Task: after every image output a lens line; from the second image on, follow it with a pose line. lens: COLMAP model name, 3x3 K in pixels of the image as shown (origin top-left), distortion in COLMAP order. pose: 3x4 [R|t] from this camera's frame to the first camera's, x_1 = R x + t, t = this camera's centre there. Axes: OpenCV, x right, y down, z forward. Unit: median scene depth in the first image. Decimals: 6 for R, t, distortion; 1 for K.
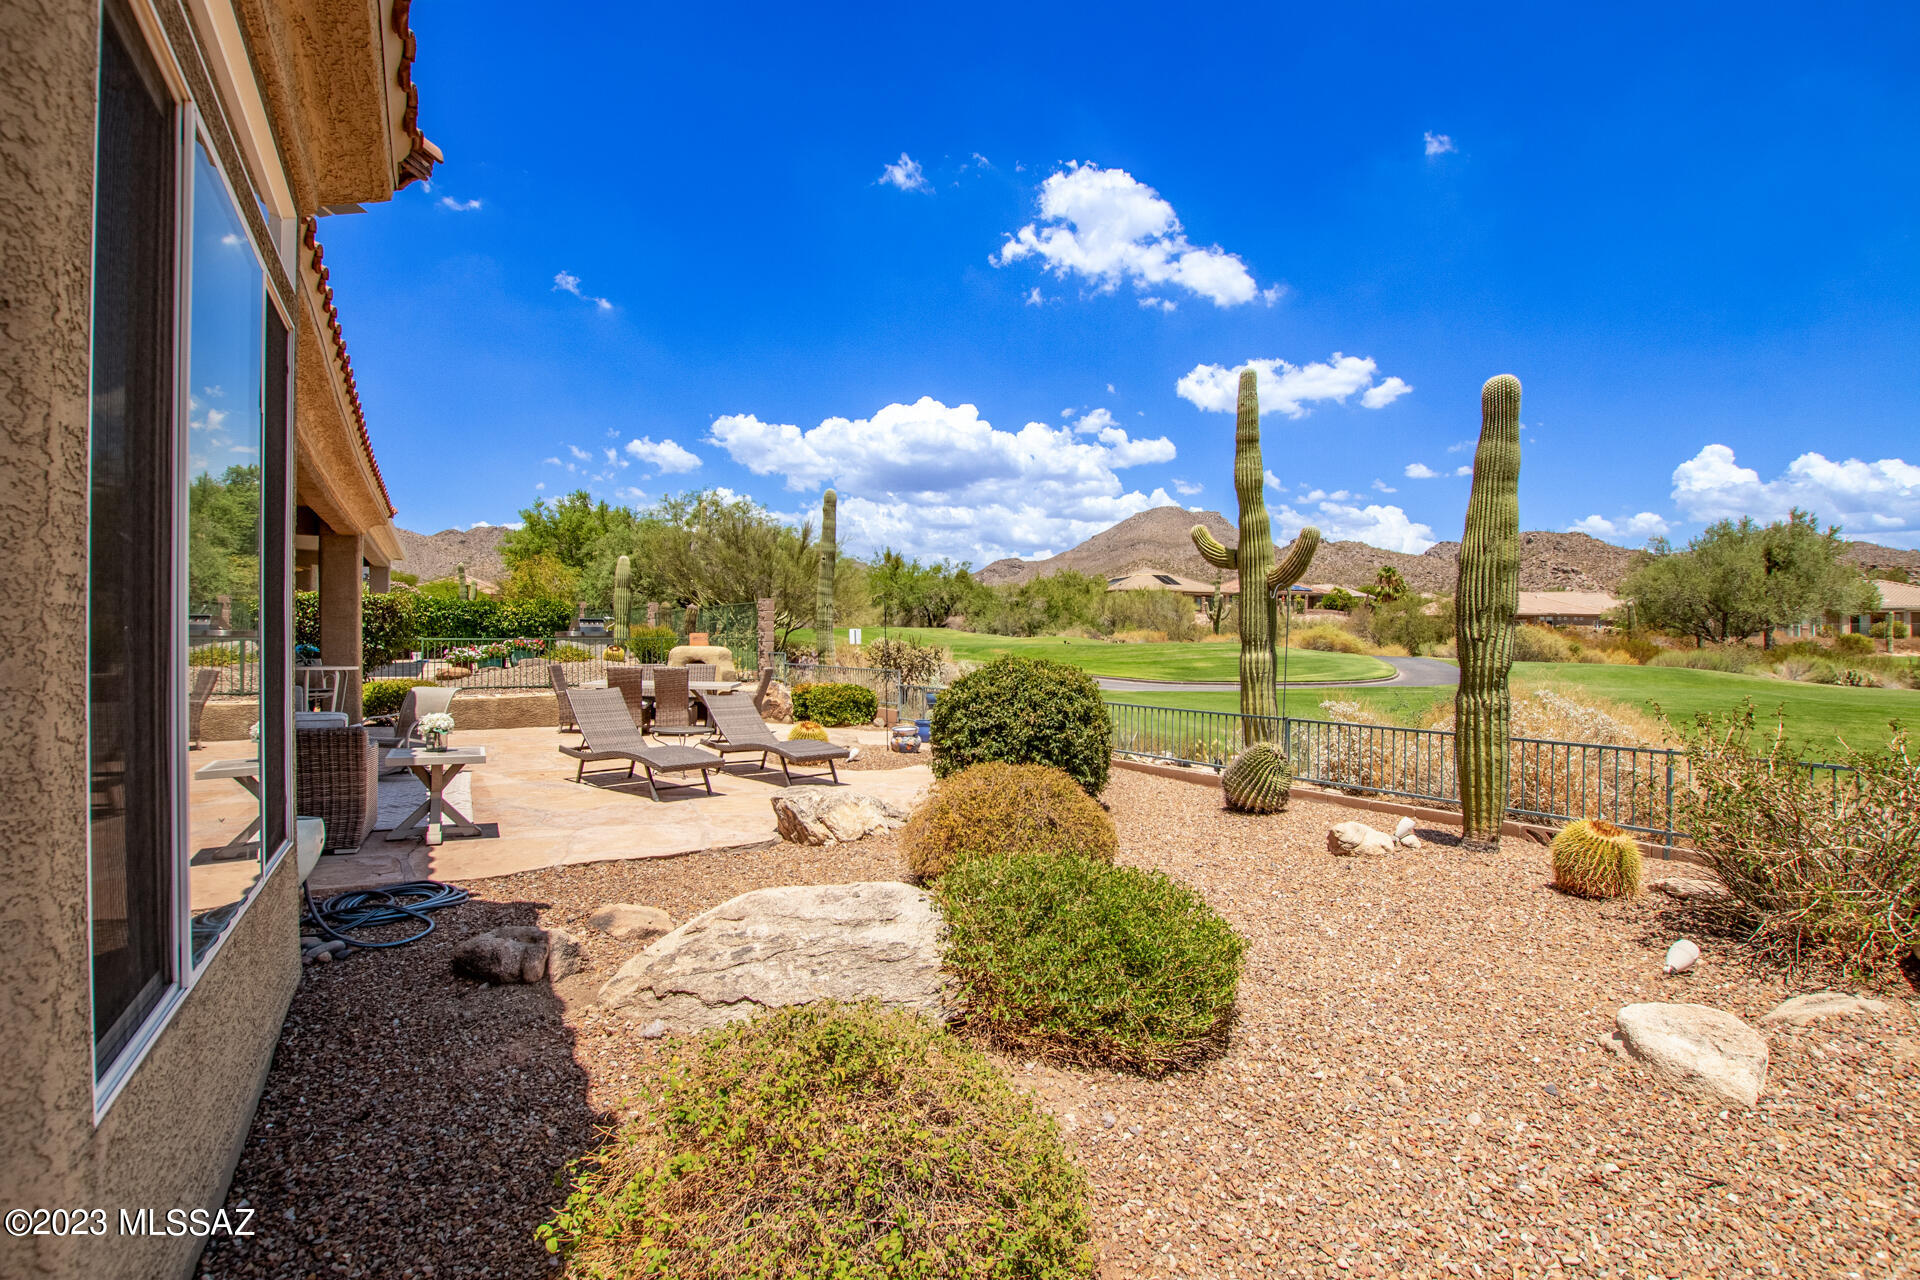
lens RADIAL K [[872.8, 0, 965.6], [0, 872.8, 636.9], [0, 0, 1]] dist [0.001363, -0.000544]
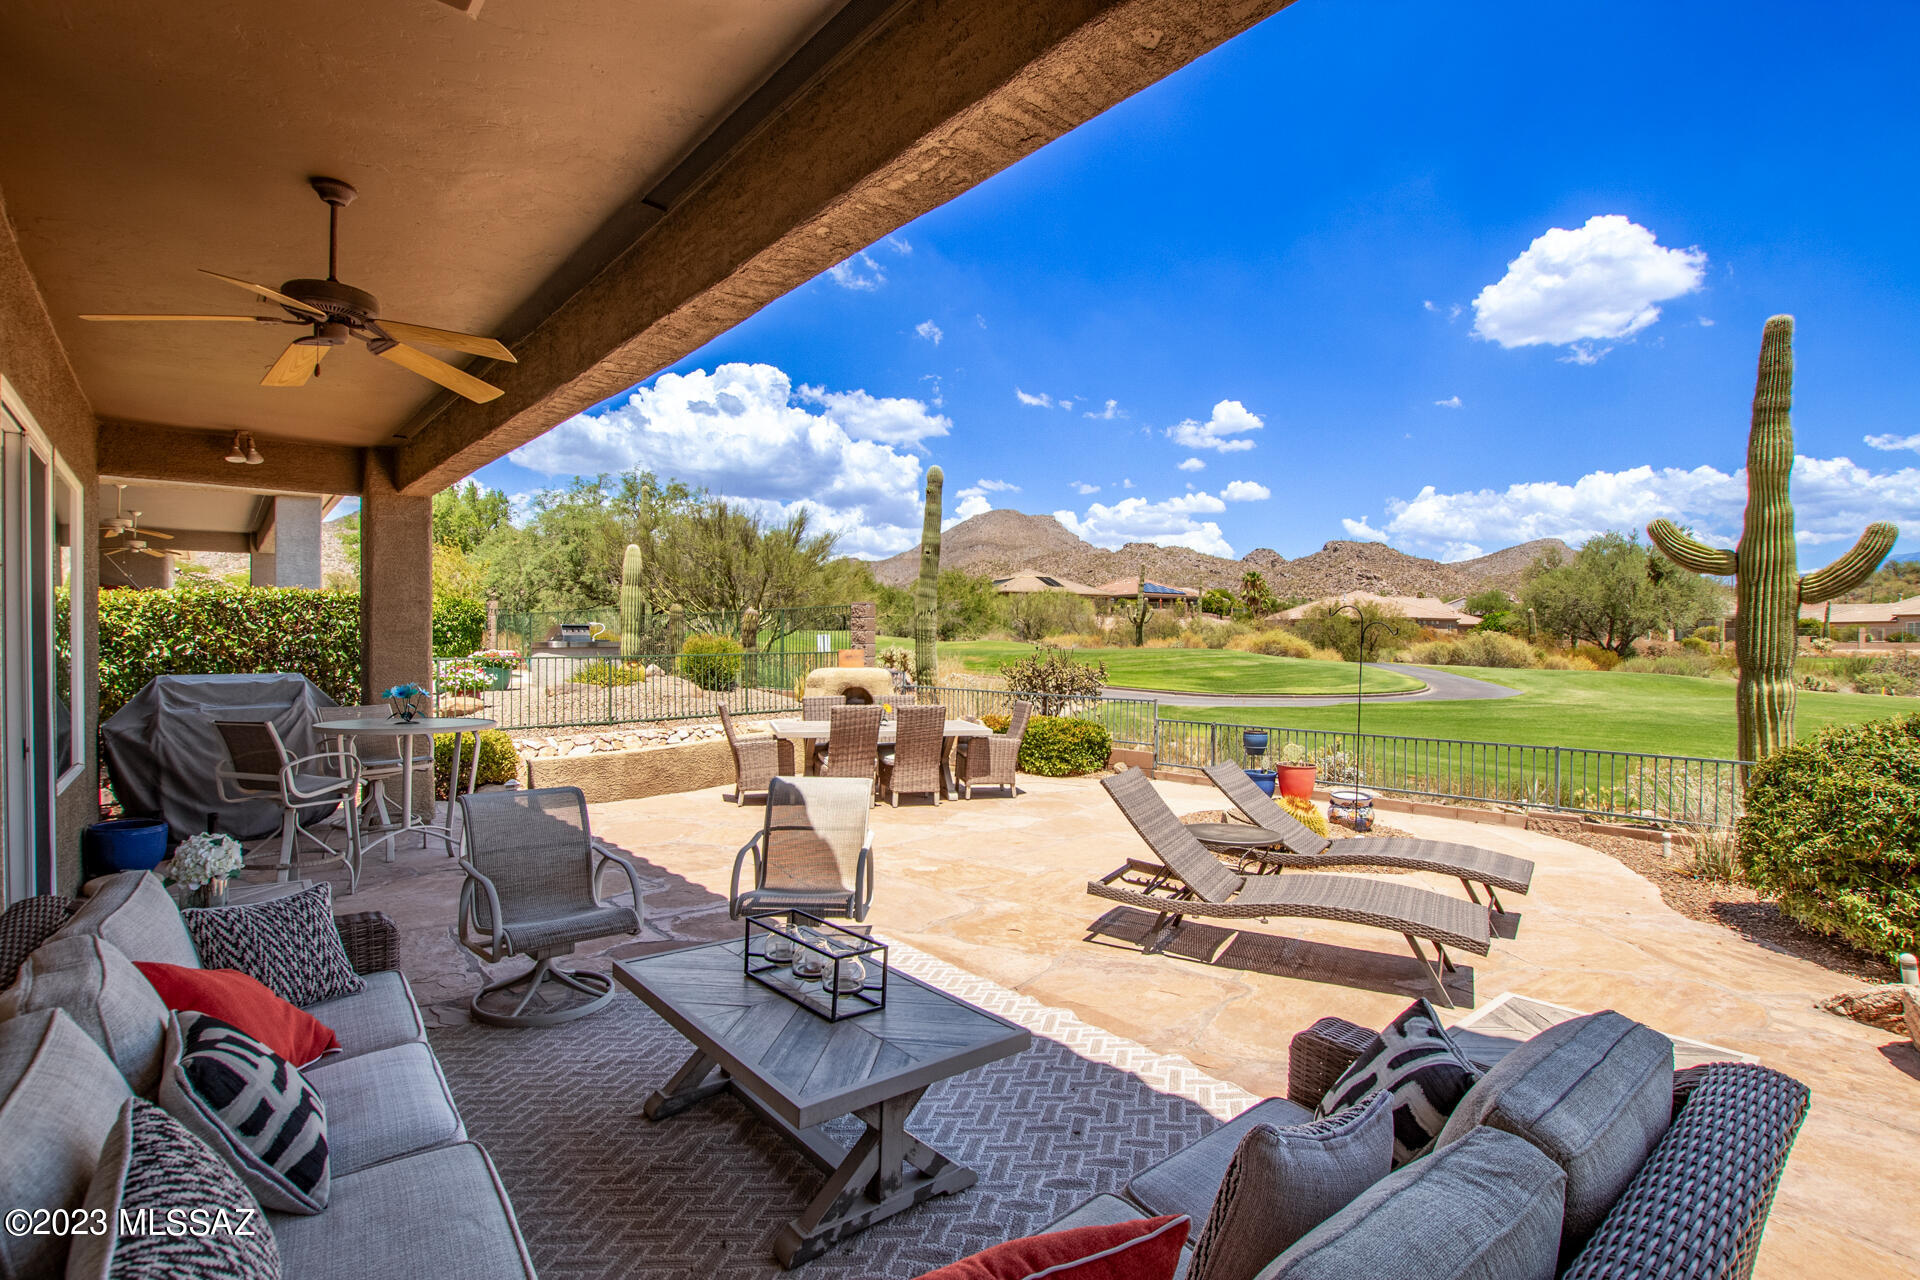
lens RADIAL K [[879.8, 0, 960.0], [0, 879.8, 640.0], [0, 0, 1]] dist [-0.013169, -0.000277]
pose [[0.980462, -0.000934, 0.196706, -0.163701], [0.000297, 0.999995, 0.003264, -0.007173], [-0.196708, -0.003142, 0.980457, 0.115741]]
